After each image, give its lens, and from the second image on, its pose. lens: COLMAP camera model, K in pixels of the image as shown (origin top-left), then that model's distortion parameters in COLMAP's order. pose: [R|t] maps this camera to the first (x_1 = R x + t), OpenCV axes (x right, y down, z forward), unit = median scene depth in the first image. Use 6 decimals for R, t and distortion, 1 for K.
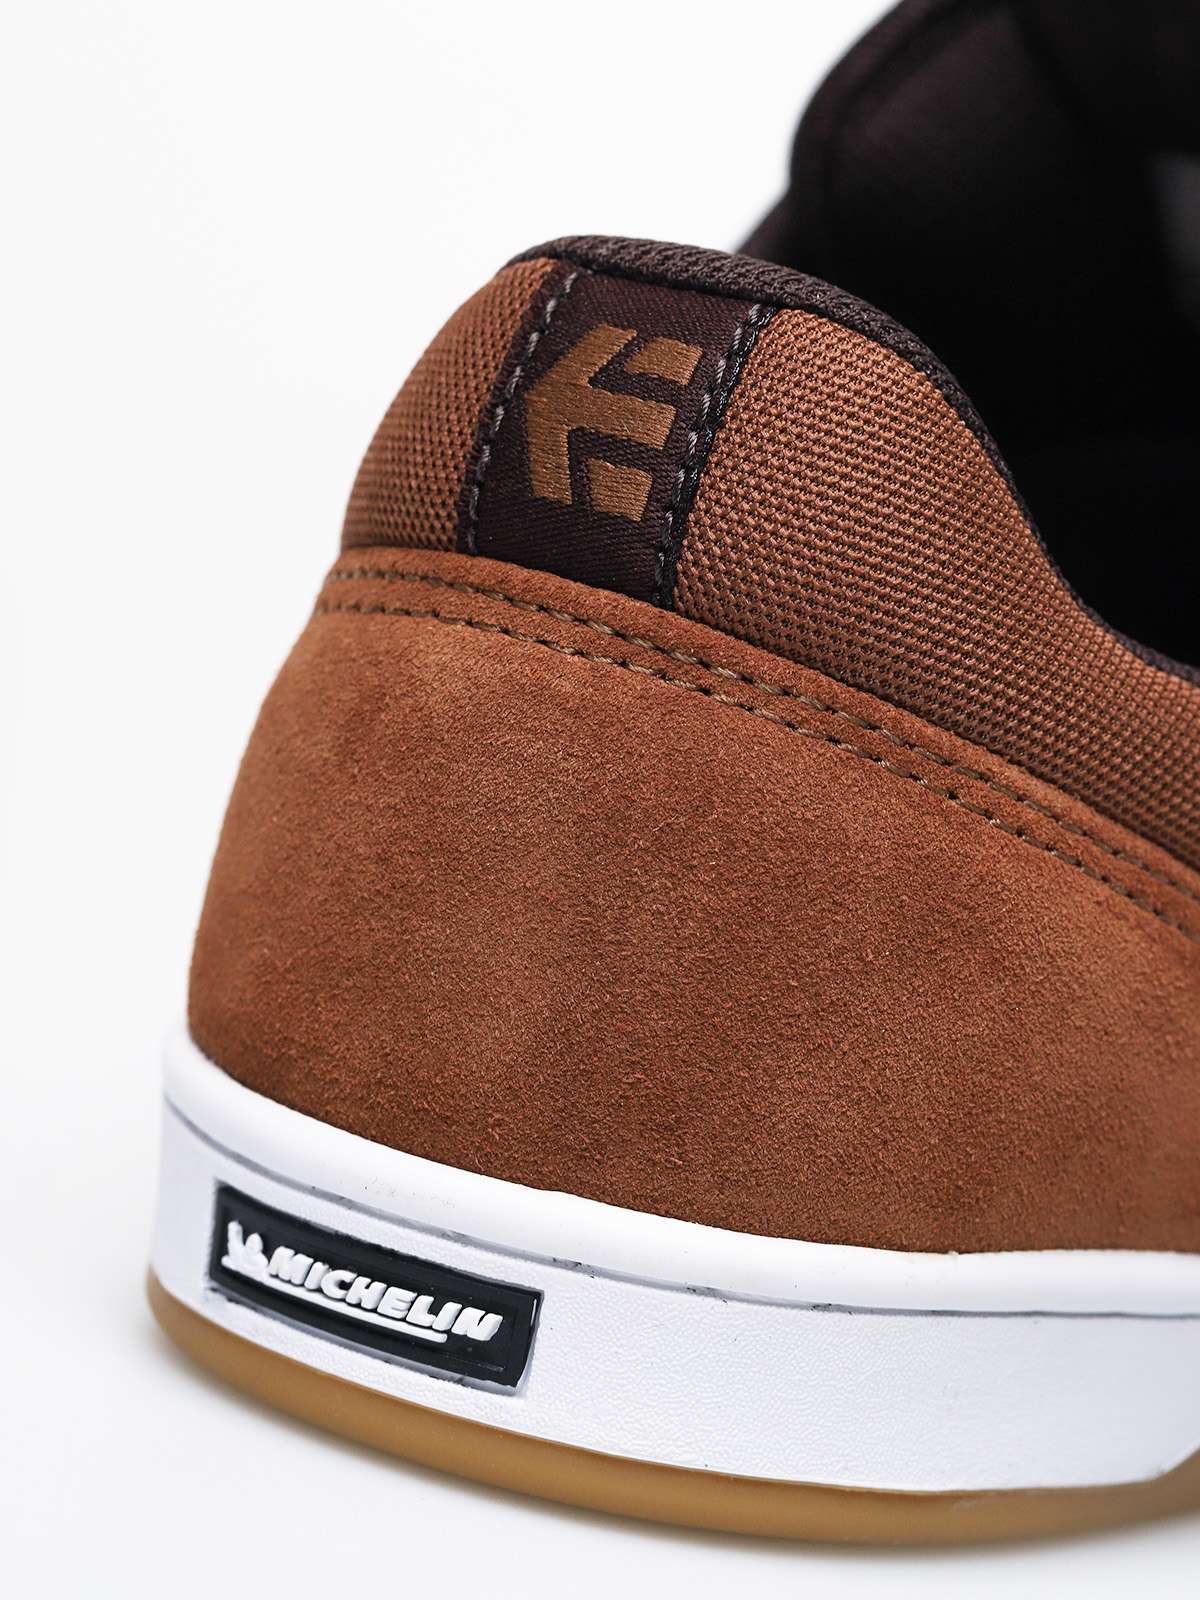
lens RADIAL K [[6718.3, 0, 600.0], [0, 6718.3, 787.1], [0, 0, 1]] dist [0.665134, 0.000000]
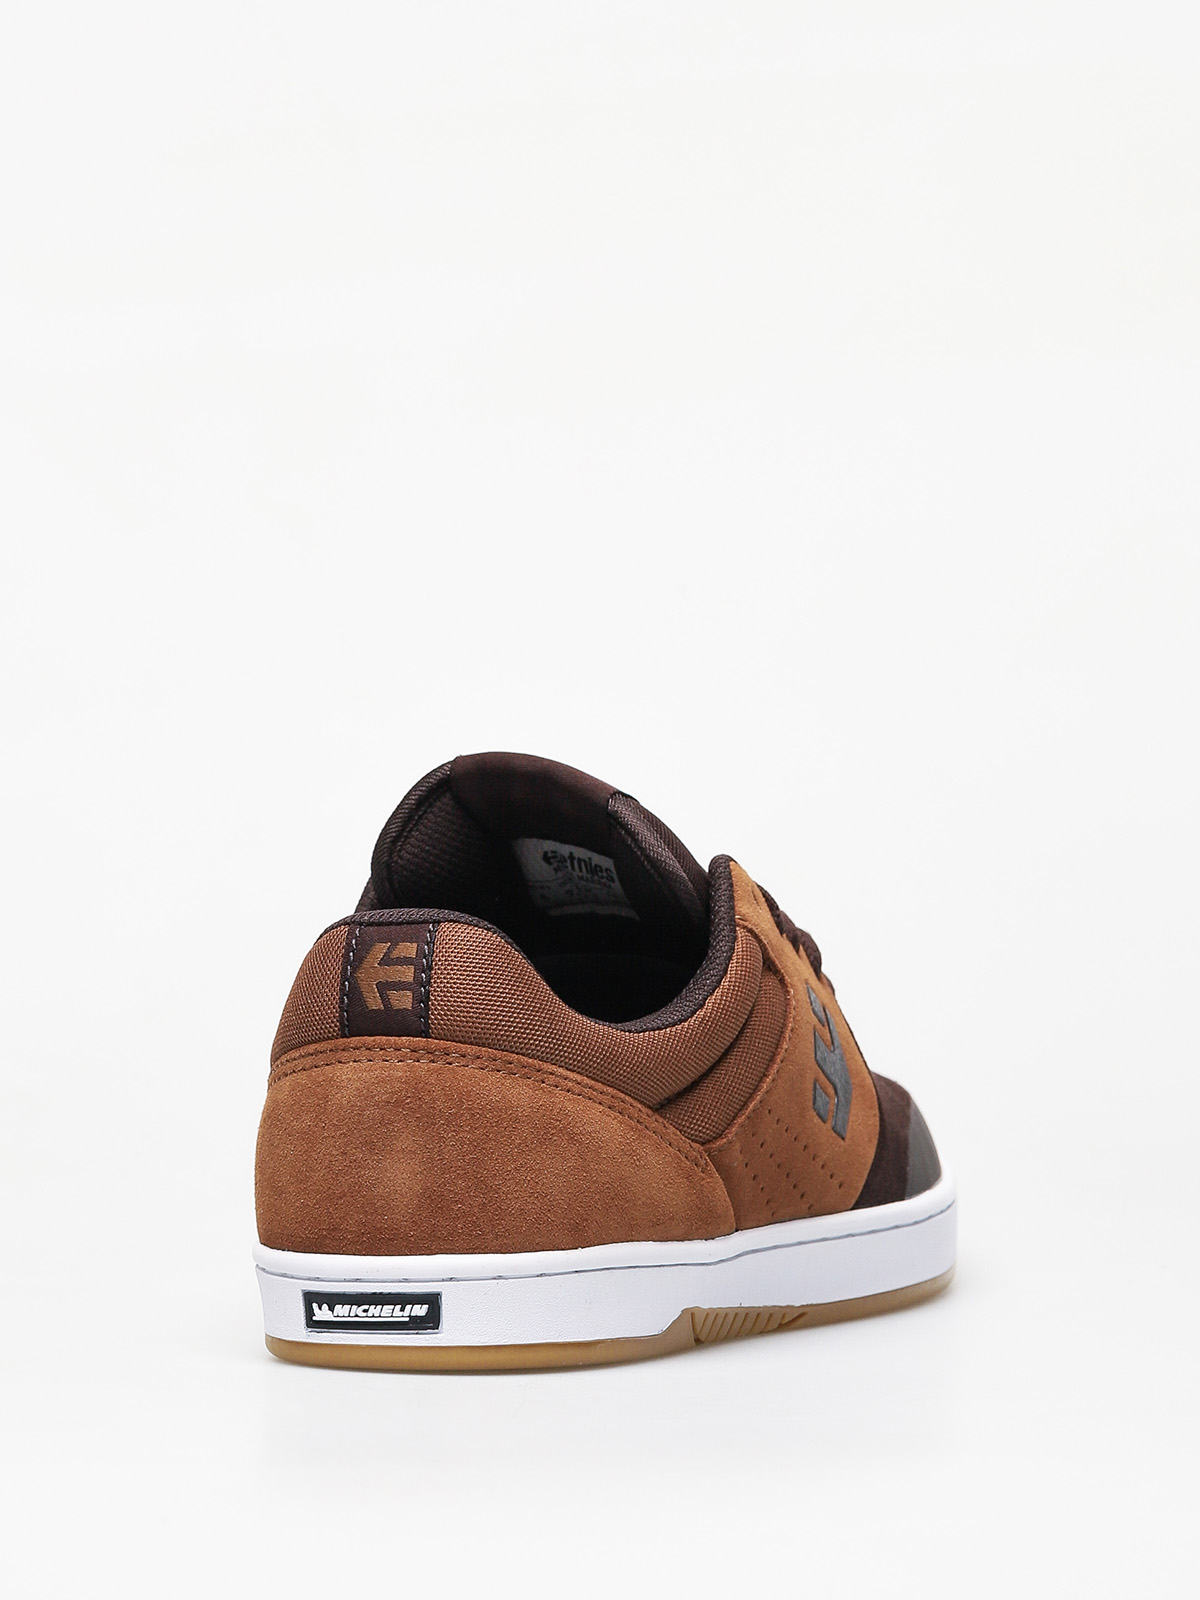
lens RADIAL K [[6718.3, 0, 602.7], [0, 6718.3, 800.4], [0, 0, 1]] dist [0.665134, 0.000000]
pose [[0.963944, -0.216654, 0.154511, -0.321104], [0.230441, 0.969992, -0.077535, 0.107470], [-0.133077, 0.110345, 0.984944, -1.703223]]
